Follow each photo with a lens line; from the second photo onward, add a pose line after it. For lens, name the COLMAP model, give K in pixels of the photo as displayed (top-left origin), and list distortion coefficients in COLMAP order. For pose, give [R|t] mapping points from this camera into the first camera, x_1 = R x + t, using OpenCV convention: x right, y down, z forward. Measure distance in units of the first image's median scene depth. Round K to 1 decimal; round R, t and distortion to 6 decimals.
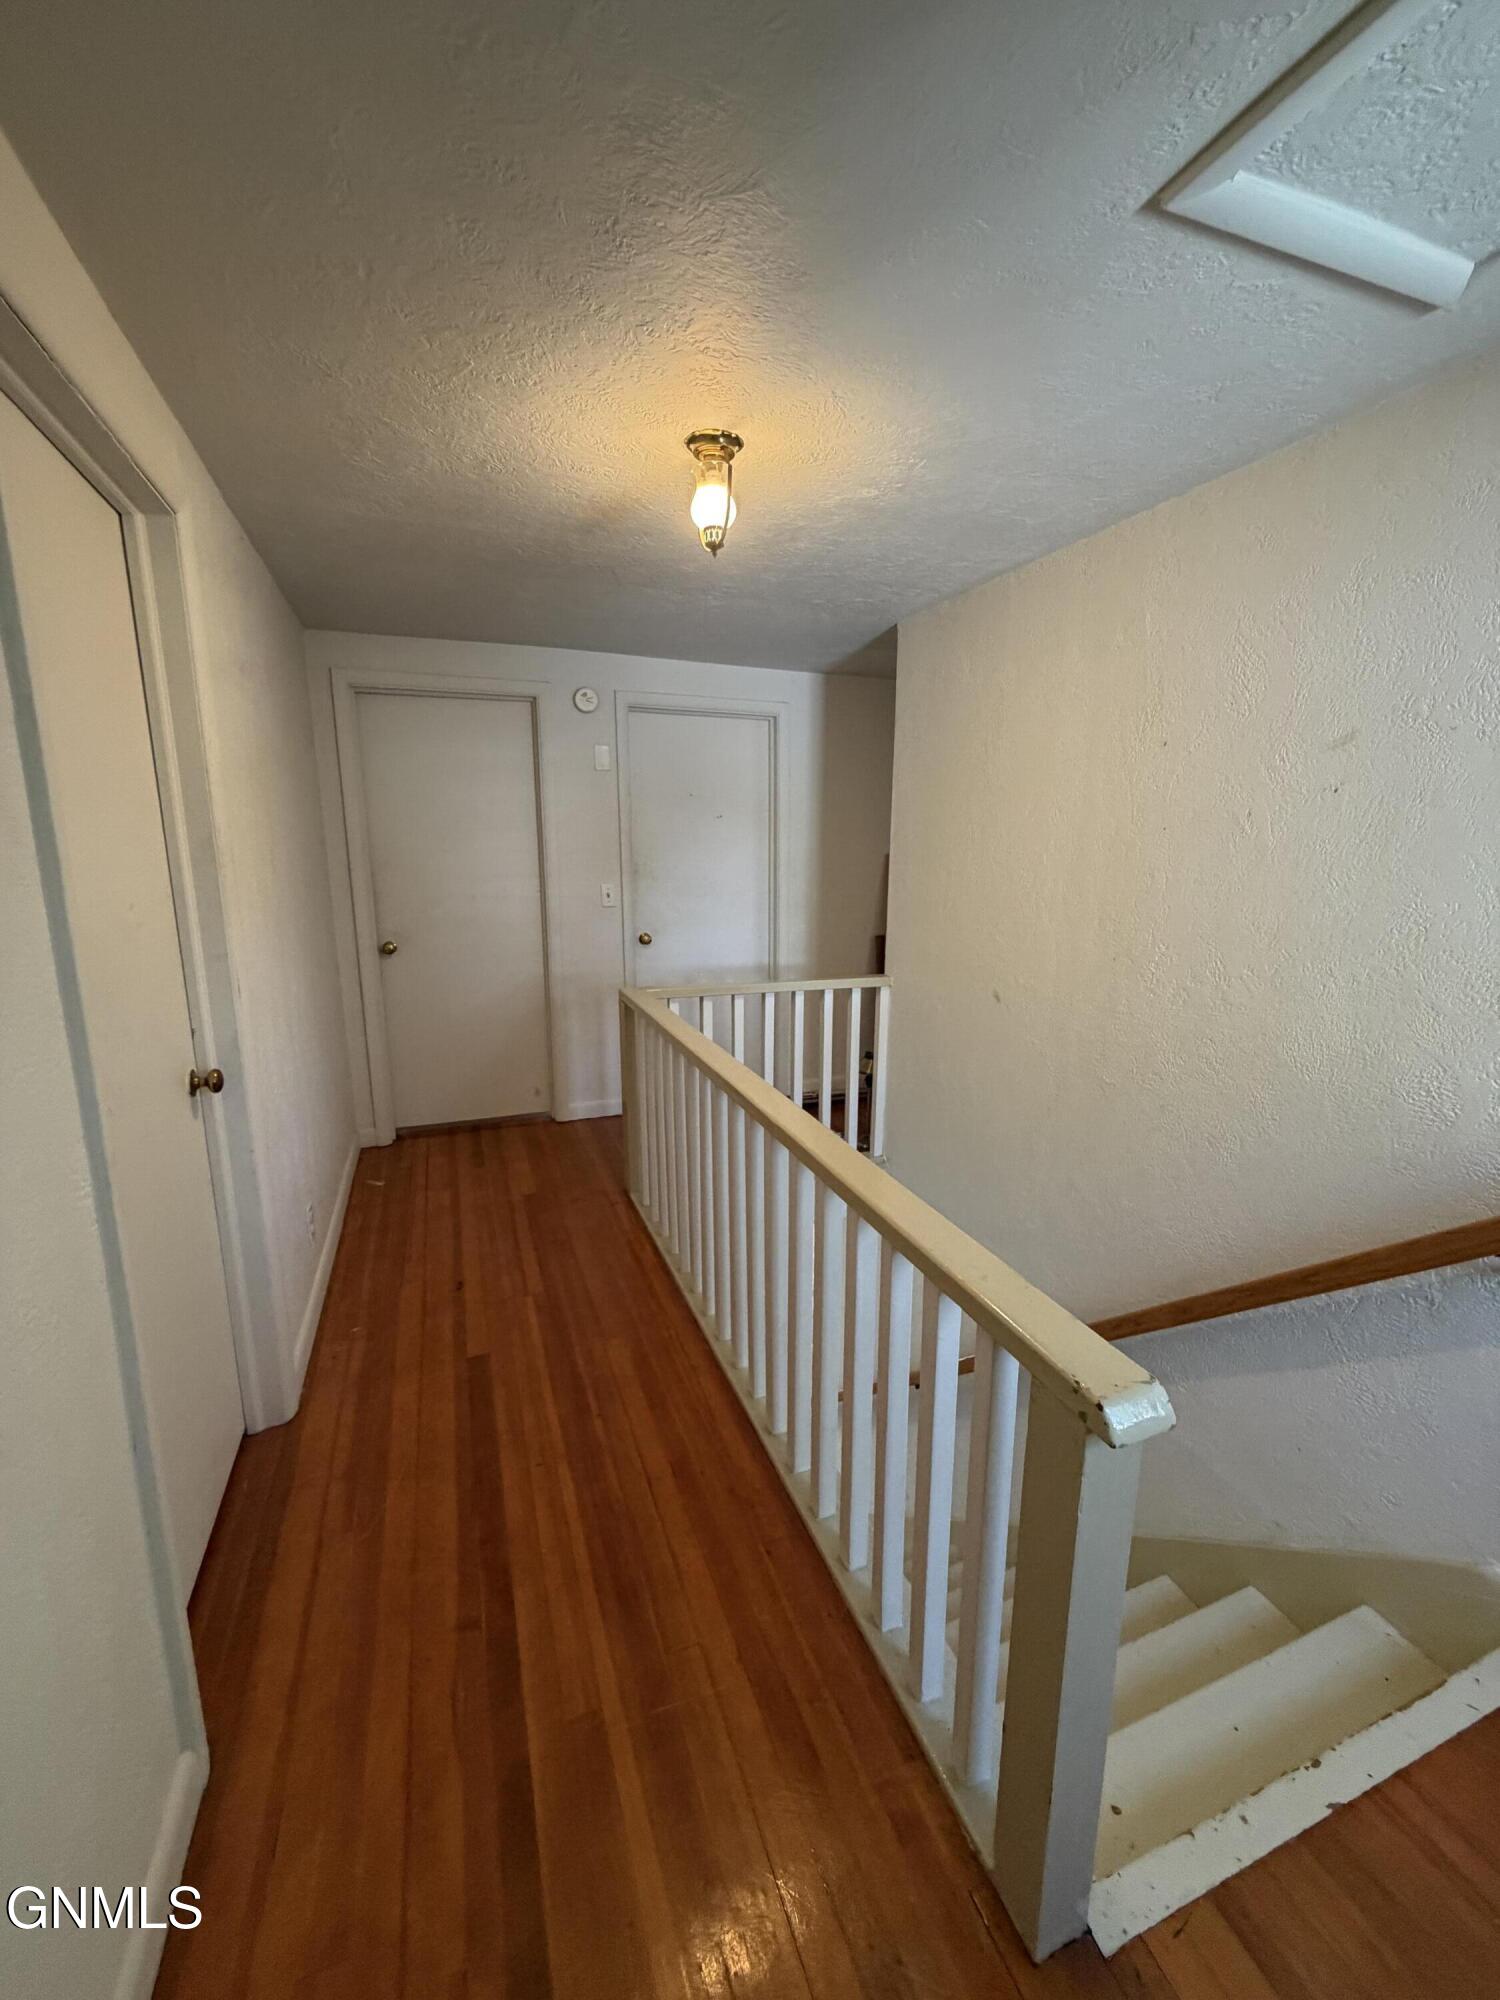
lens RADIAL K [[799.4, 0, 748.3], [0, 799.4, 1000.5], [0, 0, 1]] dist [-0.001554, 0.000509]
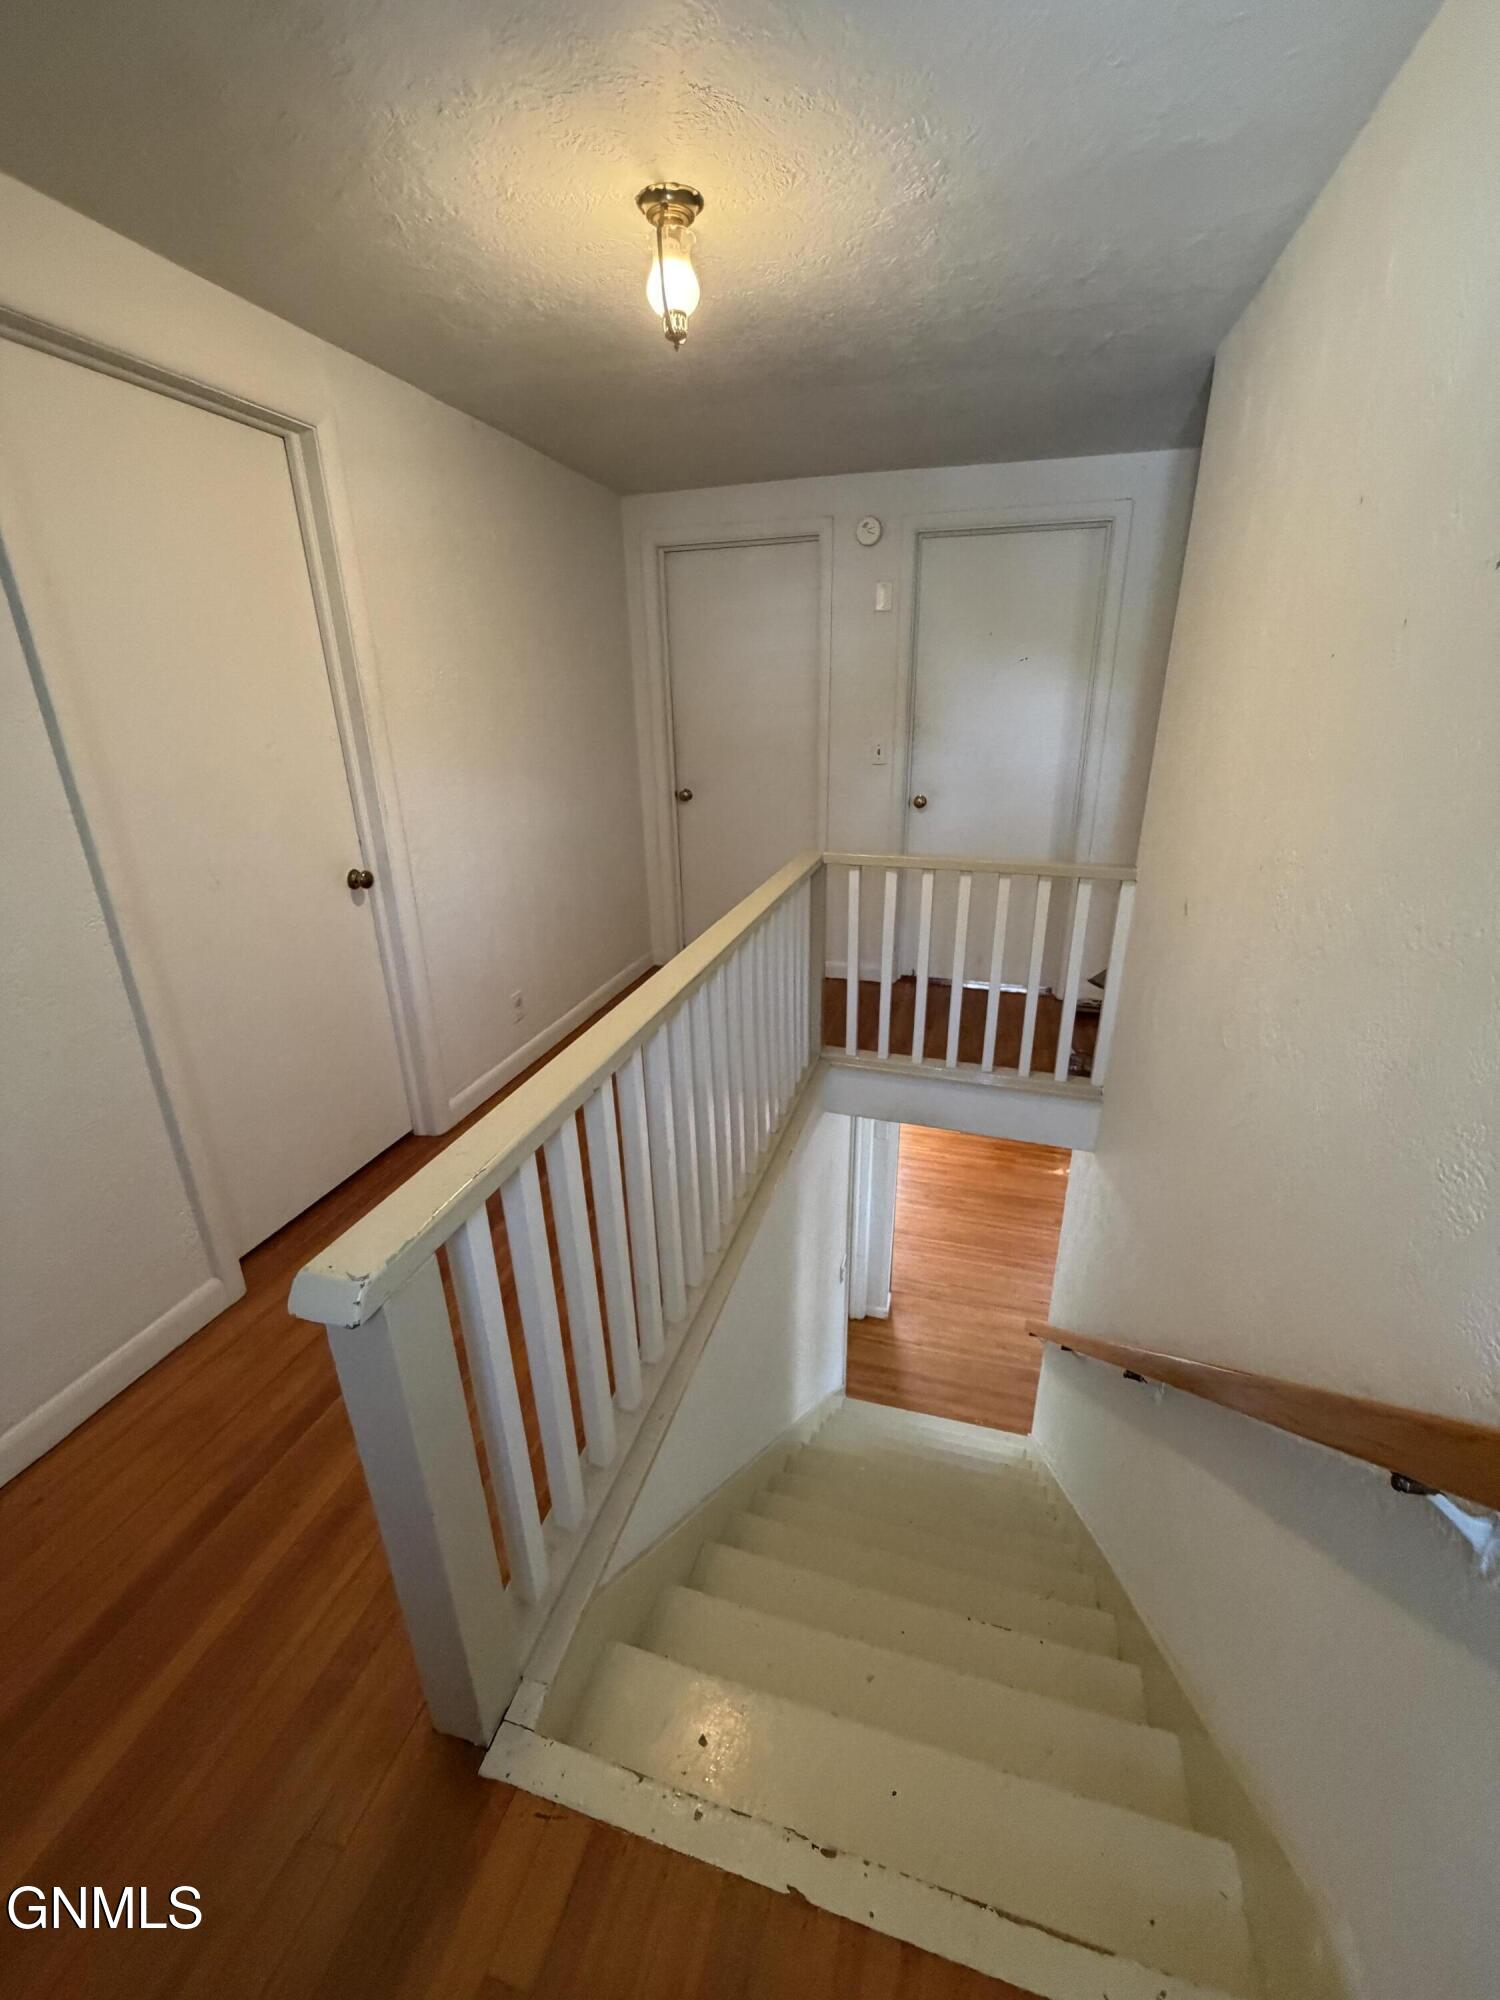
lens RADIAL K [[799.4, 0, 749.3], [0, 799.4, 1000.7], [0, 0, 1]] dist [-0.001554, 0.000509]
pose [[0.794920, 0.202577, -0.571896, 0.674926], [-0.103856, 0.974132, 0.200701, -0.040953], [0.597759, -0.100147, 0.795396, 0.276064]]
